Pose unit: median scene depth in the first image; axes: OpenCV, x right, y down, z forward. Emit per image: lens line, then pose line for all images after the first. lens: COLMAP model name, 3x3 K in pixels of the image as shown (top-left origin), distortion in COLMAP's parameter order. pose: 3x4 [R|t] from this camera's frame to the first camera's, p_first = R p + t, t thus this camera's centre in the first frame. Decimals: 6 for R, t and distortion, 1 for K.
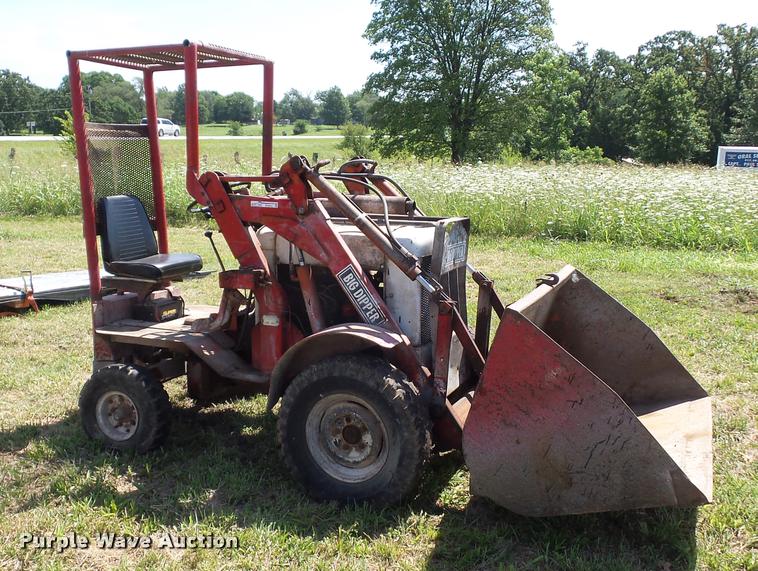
lens RADIAL K [[770.8, 0, 391.1], [0, 770.8, 275.0], [0, 0, 1]] dist [0.008290, 0.002013]
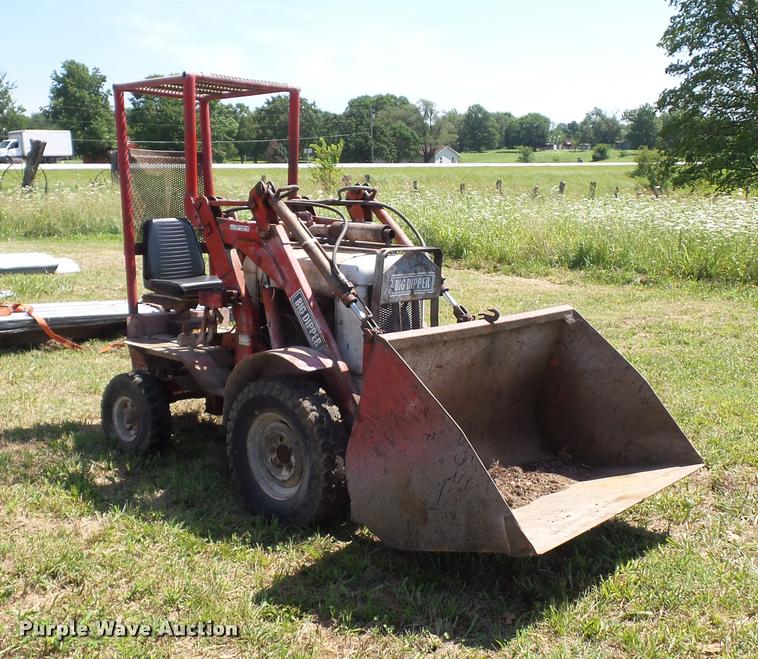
lens RADIAL K [[874.3, 0, 401.7], [0, 874.3, 328.0], [0, 0, 1]] dist [0.016498, -0.017522]
pose [[0.941772, 0.063273, -0.330246, 0.437752], [-0.060468, 0.997994, 0.018771, 0.007847], [0.330771, 0.002291, 0.943708, -0.043941]]
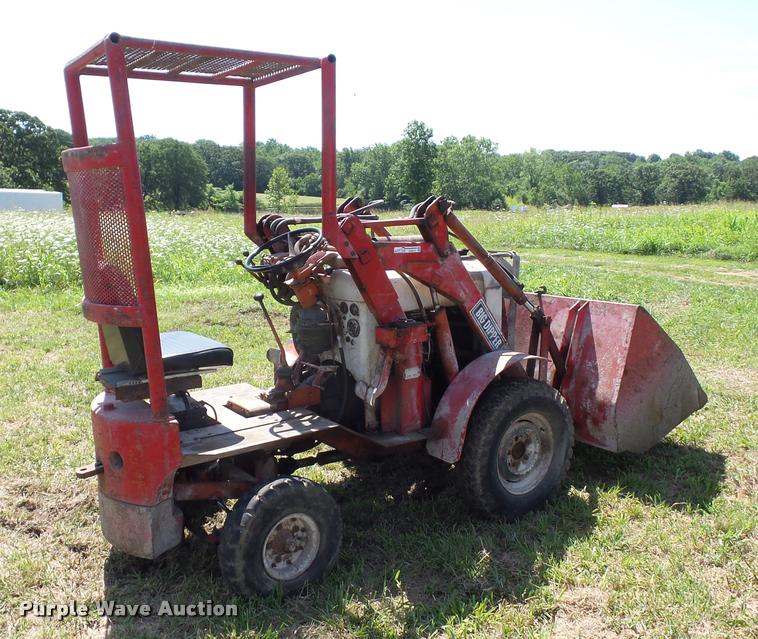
lens RADIAL K [[711.1, 0, 380.9], [0, 711.1, 329.5], [0, 0, 1]] dist [-0.000086, 0.123232]
pose [[0.504306, -0.164368, 0.847737, -0.914213], [0.145455, 0.983859, 0.104232, -0.090191], [-0.851186, 0.070743, 0.520074, 0.583660]]
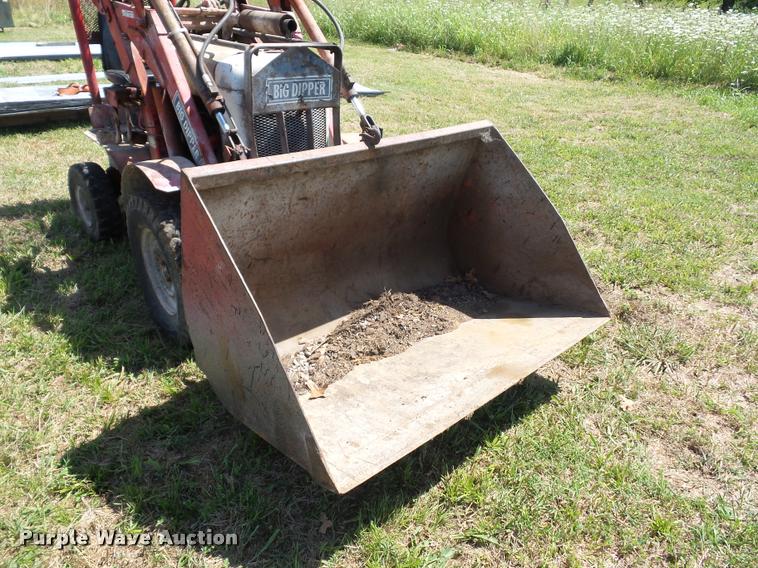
lens RADIAL K [[531.2, 0, 382.8], [0, 531.2, 288.2], [0, 0, 1]] dist [0.007388, -0.010209]
pose [[0.892135, 0.238667, -0.383579, 0.436434], [-0.094254, 0.928707, 0.358636, -0.042961], [0.441827, -0.283798, 0.851028, 0.486944]]
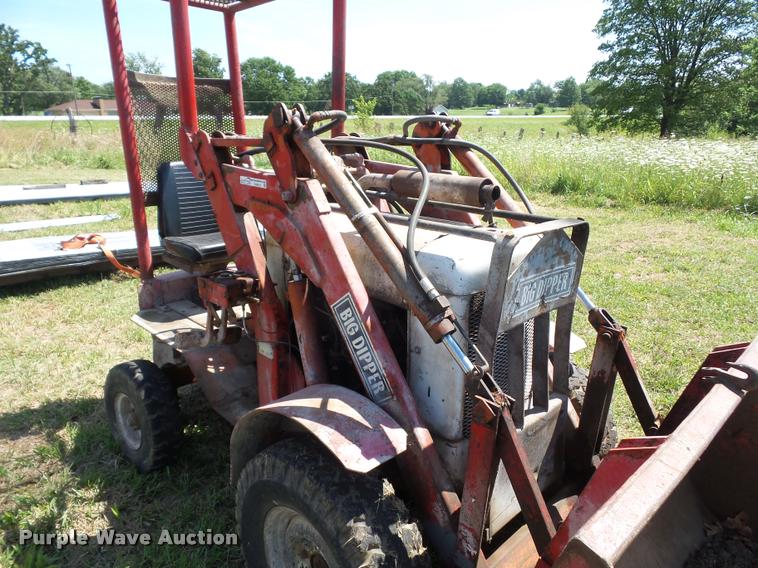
lens RADIAL K [[531.2, 0, 382.8], [0, 531.2, 288.2], [0, 0, 1]] dist [0.007388, -0.010209]
pose [[0.924444, 0.117319, -0.362822, 0.113904], [-0.067636, 0.986855, 0.146771, -0.075495], [0.375272, -0.111142, 0.920227, 0.606230]]
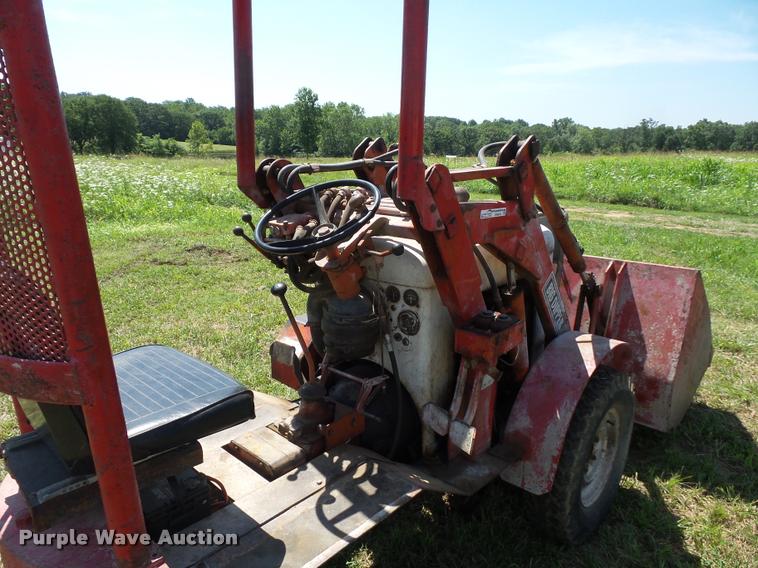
lens RADIAL K [[518.2, 0, 382.7], [0, 518.2, 287.1], [0, 0, 1]] dist [0.006244, -0.007318]
pose [[0.331347, -0.244473, 0.911286, -0.598965], [0.139963, 0.967898, 0.208769, -0.133810], [-0.933070, 0.058371, 0.354927, 0.928428]]
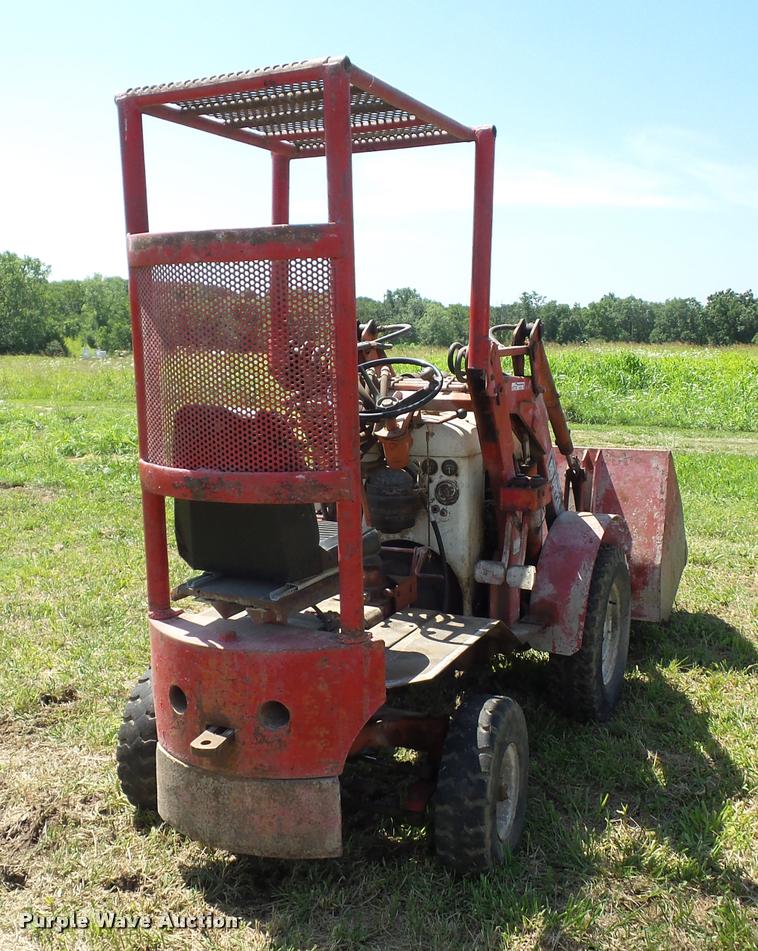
lens RADIAL K [[933.9, 0, 399.7], [0, 933.9, 474.2], [0, 0, 1]] dist [0.012336, 0.001796]
pose [[0.022652, -0.144715, 0.989214, -1.032393], [0.149531, 0.978828, 0.139771, -0.148636], [-0.988498, 0.144752, 0.043811, 1.073481]]
